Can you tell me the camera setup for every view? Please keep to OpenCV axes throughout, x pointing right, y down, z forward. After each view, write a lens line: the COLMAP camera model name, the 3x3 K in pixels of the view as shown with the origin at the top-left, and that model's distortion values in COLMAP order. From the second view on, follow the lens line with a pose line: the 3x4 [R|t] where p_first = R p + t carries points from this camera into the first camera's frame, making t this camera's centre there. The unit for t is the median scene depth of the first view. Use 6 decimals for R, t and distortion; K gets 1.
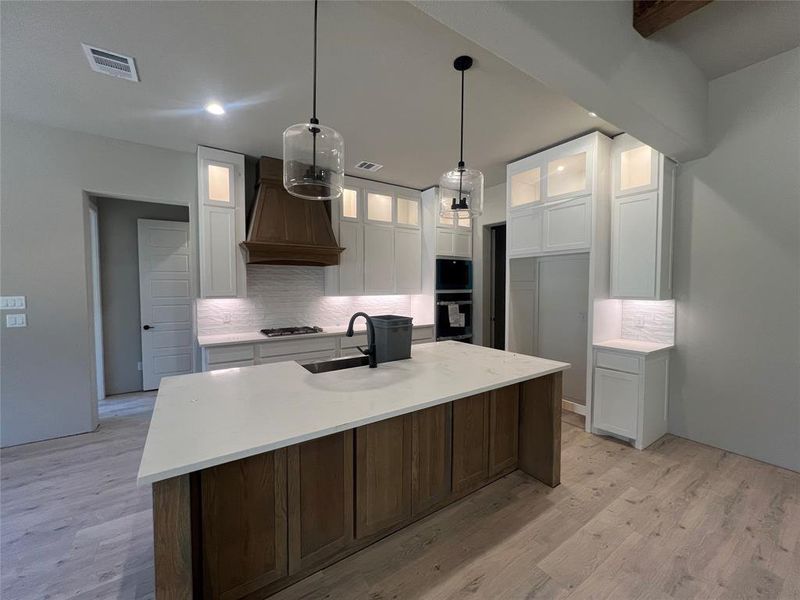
lens RADIAL K [[318.7, 0, 403.2], [0, 318.7, 297.4], [0, 0, 1]] dist [0.001662, -0.000417]
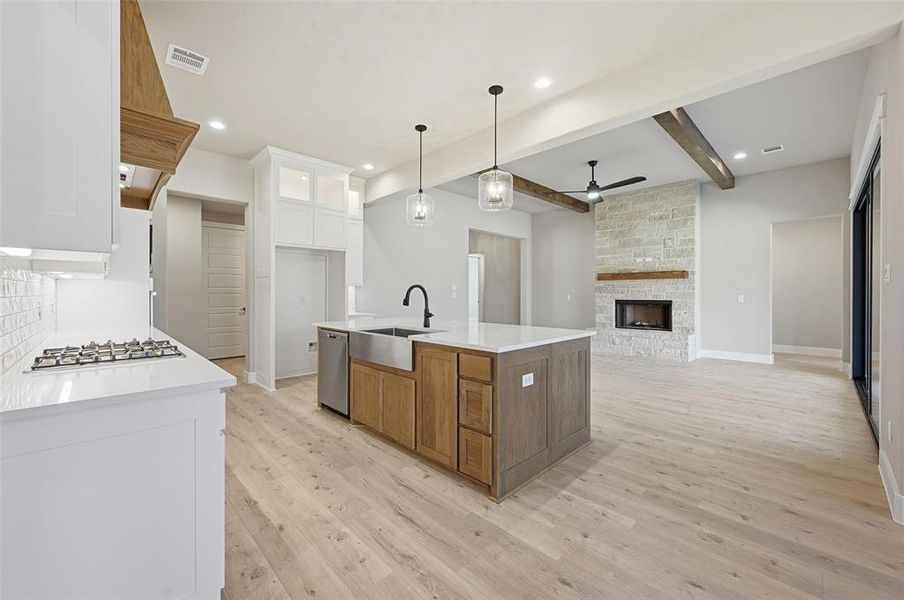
lens RADIAL K [[358.9, 0, 448.0], [0, 358.9, 297.4], [0, 0, 1]] dist [-0.000481, 0.001137]
pose [[-0.167933, 0.000643, 0.985798, -0.938125], [0.023696, 0.999713, 0.003385, 0.053990], [-0.985514, 0.023928, -0.167900, 0.713720]]
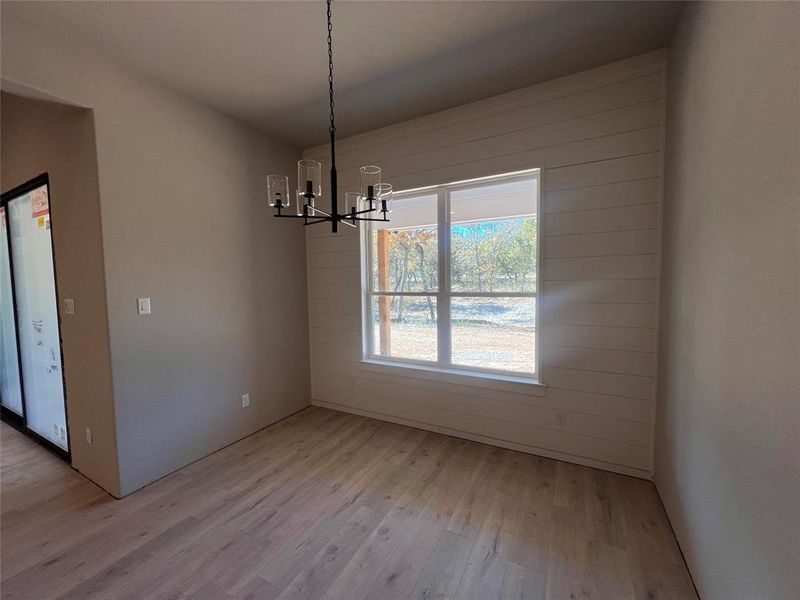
lens RADIAL K [[318.7, 0, 401.4], [0, 318.7, 298.3], [0, 0, 1]] dist [0.001662, -0.000417]
pose [[-0.886521, 0.054764, -0.459435, -0.757580], [0.017739, 0.996263, 0.084524, -0.027955], [0.462347, 0.066783, -0.884180, 0.752882]]
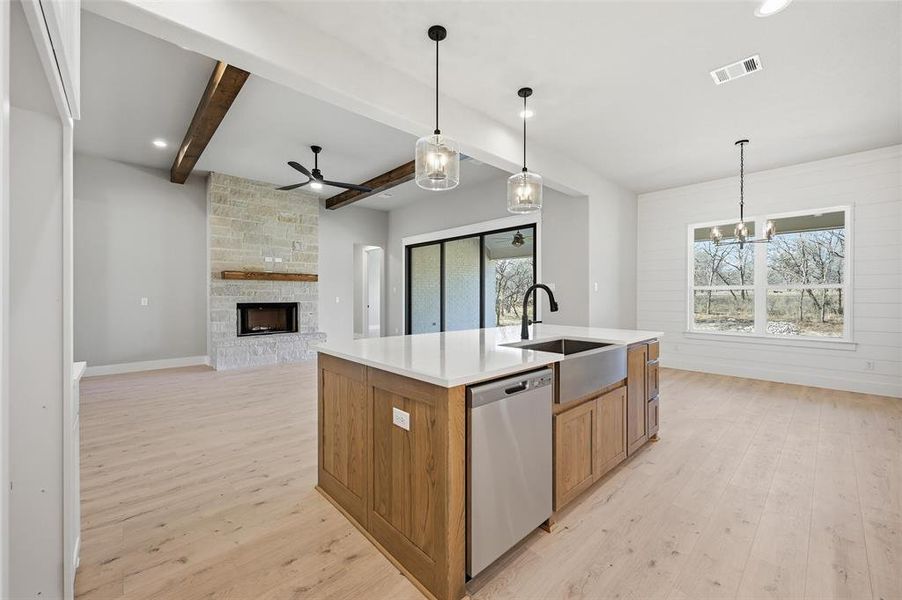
lens RADIAL K [[358.1, 0, 448.1], [0, 358.1, 298.7], [0, 0, 1]] dist [-0.000481, 0.001137]
pose [[-0.987963, 0.012018, -0.154223, 0.190093], [0.007276, 0.999484, 0.031275, 0.029528], [0.154519, 0.029777, -0.987541, 1.269968]]
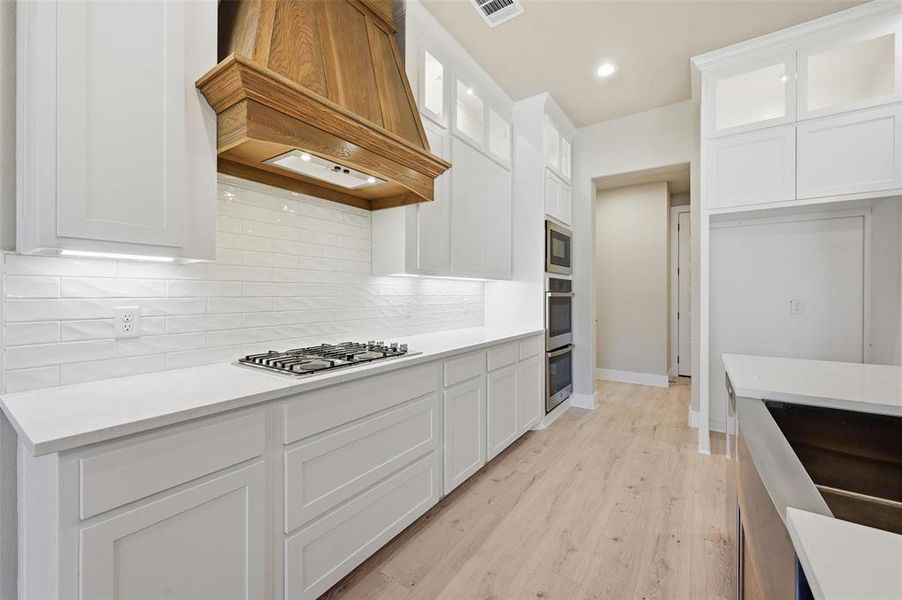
lens RADIAL K [[358.1, 0, 450.1], [0, 358.1, 296.8], [0, 0, 1]] dist [-0.000481, 0.001137]
pose [[0.932321, 0.004383, 0.361606, -0.409657], [0.001157, 0.999885, -0.015103, 0.044835], [-0.361631, 0.014499, 0.932209, 0.590763]]
